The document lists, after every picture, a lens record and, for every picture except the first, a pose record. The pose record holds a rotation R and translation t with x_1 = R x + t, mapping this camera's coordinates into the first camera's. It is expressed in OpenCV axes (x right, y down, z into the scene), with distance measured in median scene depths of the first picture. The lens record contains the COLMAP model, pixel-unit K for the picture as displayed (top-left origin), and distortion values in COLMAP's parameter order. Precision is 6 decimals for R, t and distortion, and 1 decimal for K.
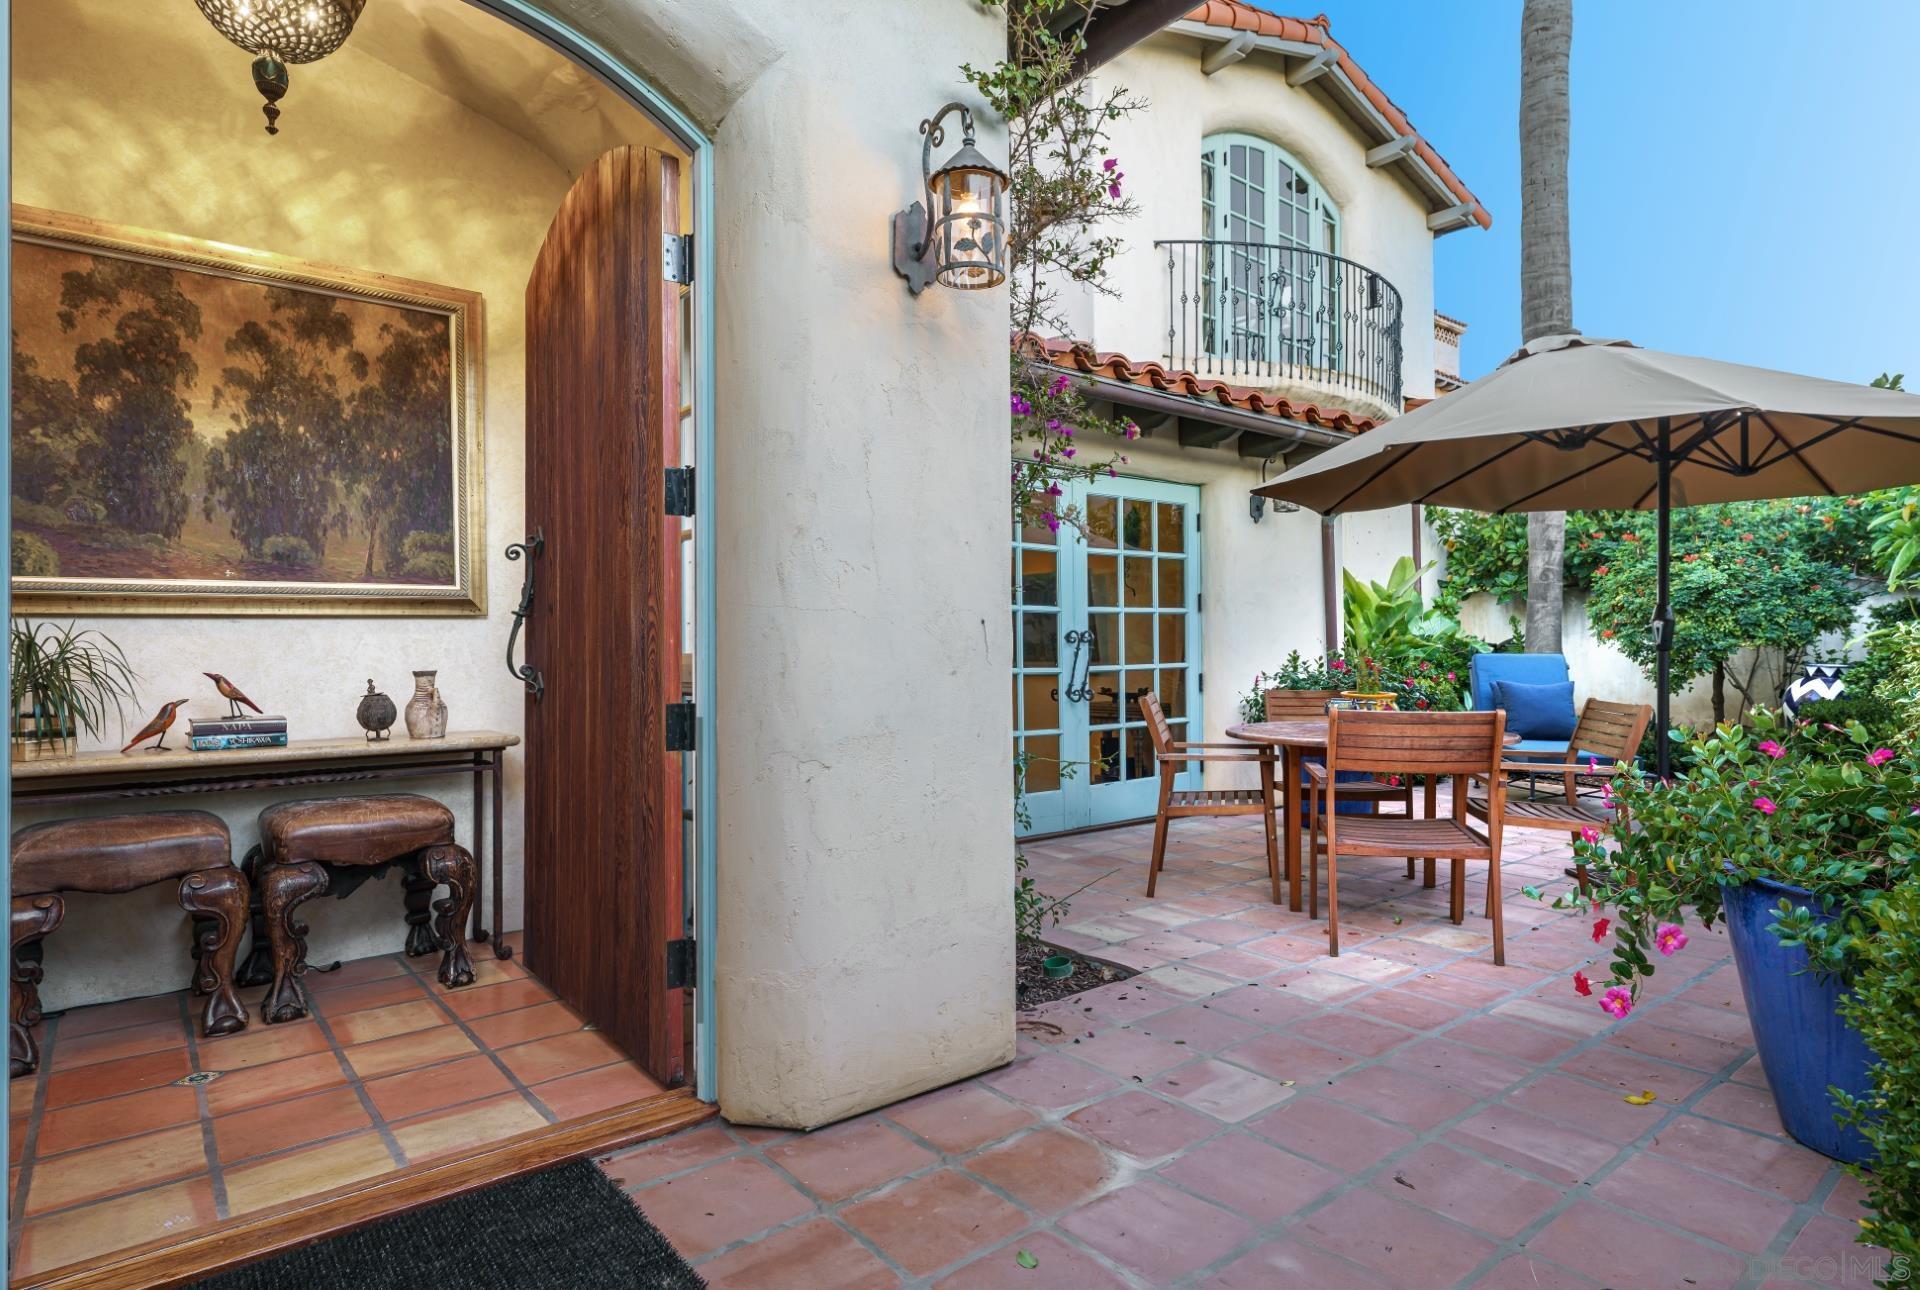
lens RADIAL K [[1114.2, 0, 960.0], [0, 1114.2, 645.0], [0, 0, 1]] dist [-0.001305, 0.001518]
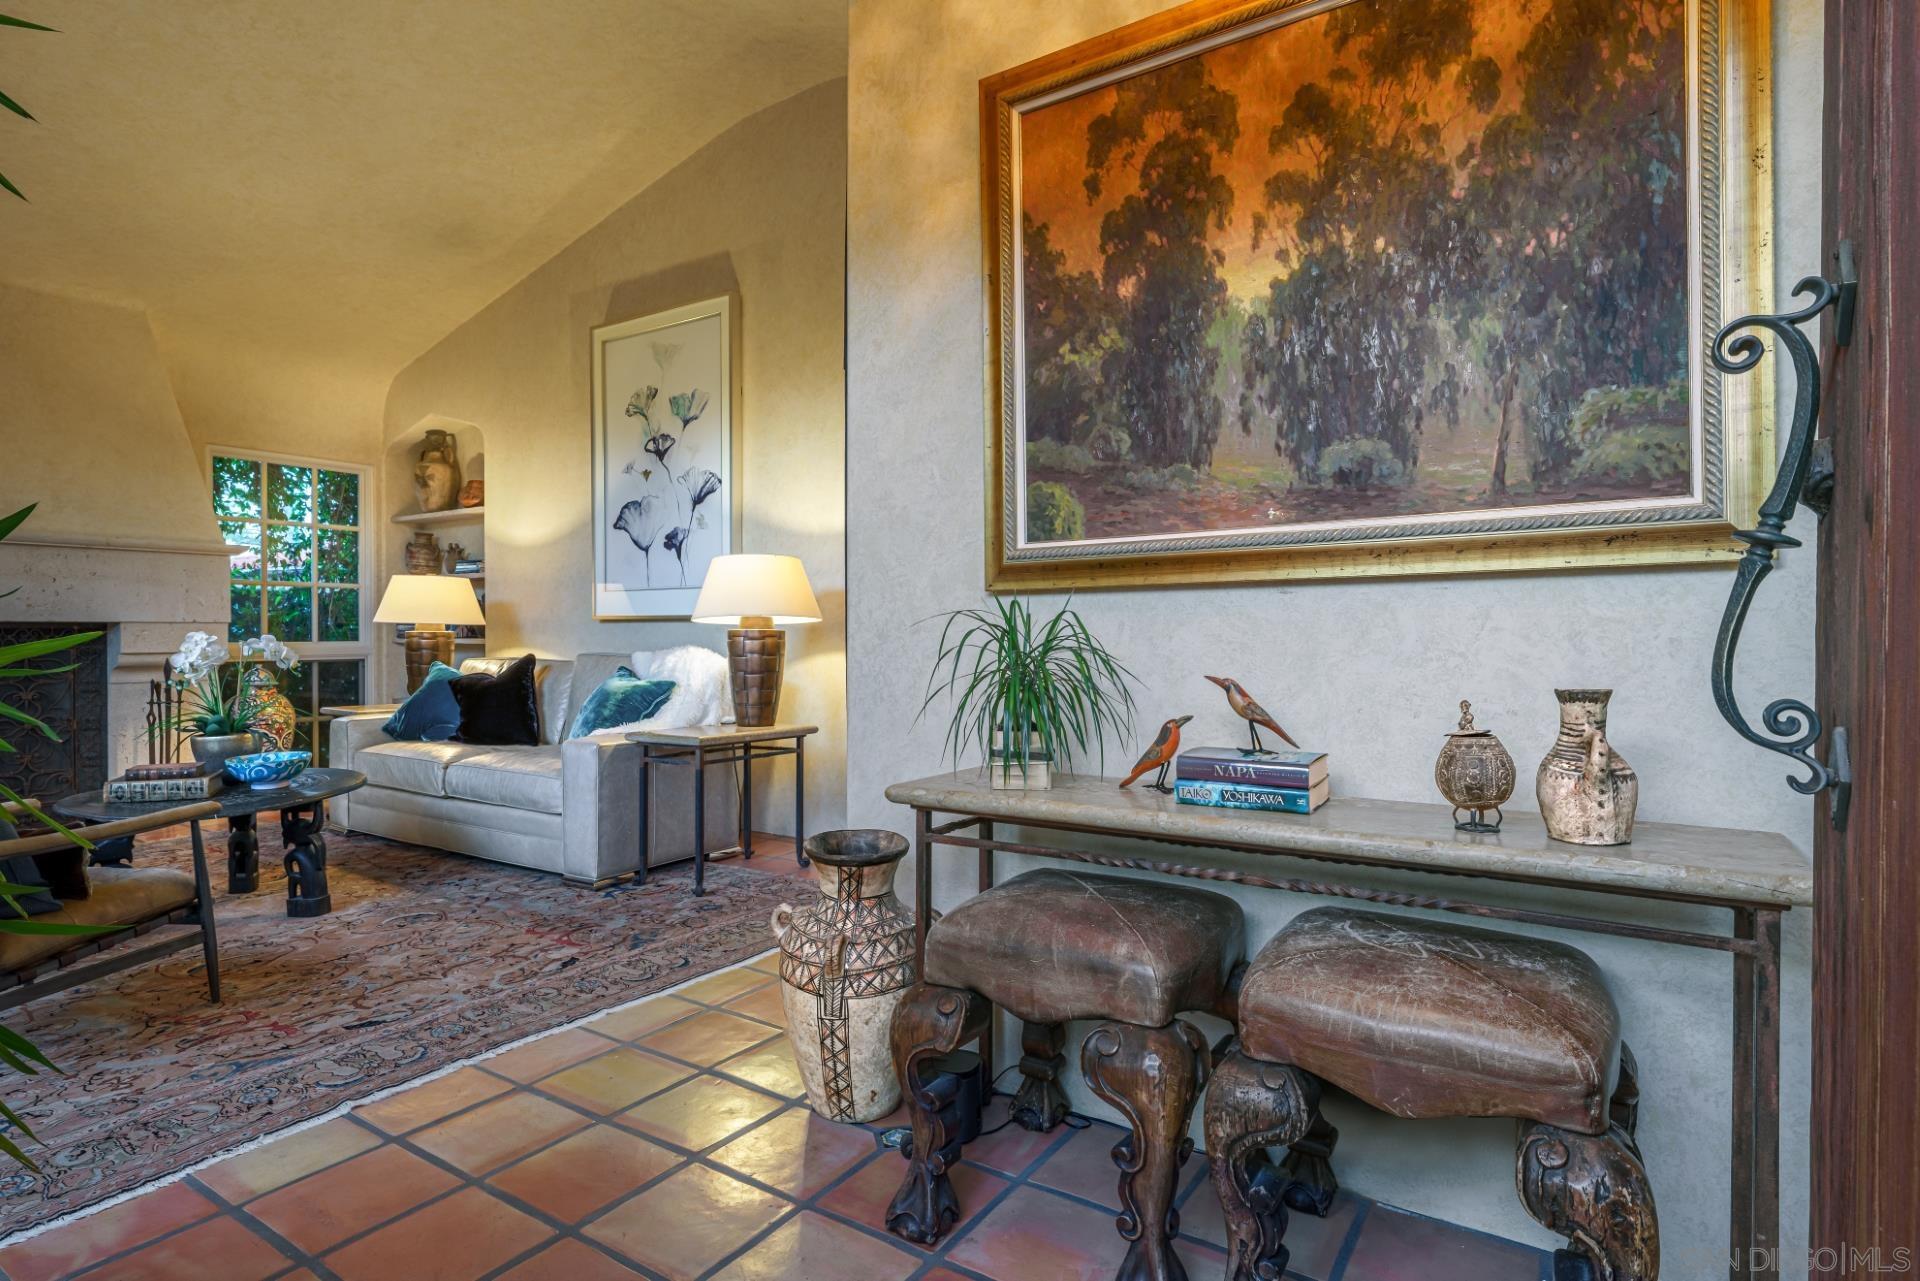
lens RADIAL K [[1006.0, 0, 960.0], [0, 1006.0, 640.5], [0, 0, 1]] dist [0.001347, 0.000784]
pose [[0.335174, 0.013630, -0.942058, -0.189027], [0.004844, 0.999857, 0.016189, -0.004116], [0.942144, -0.009989, 0.335060, 0.645923]]
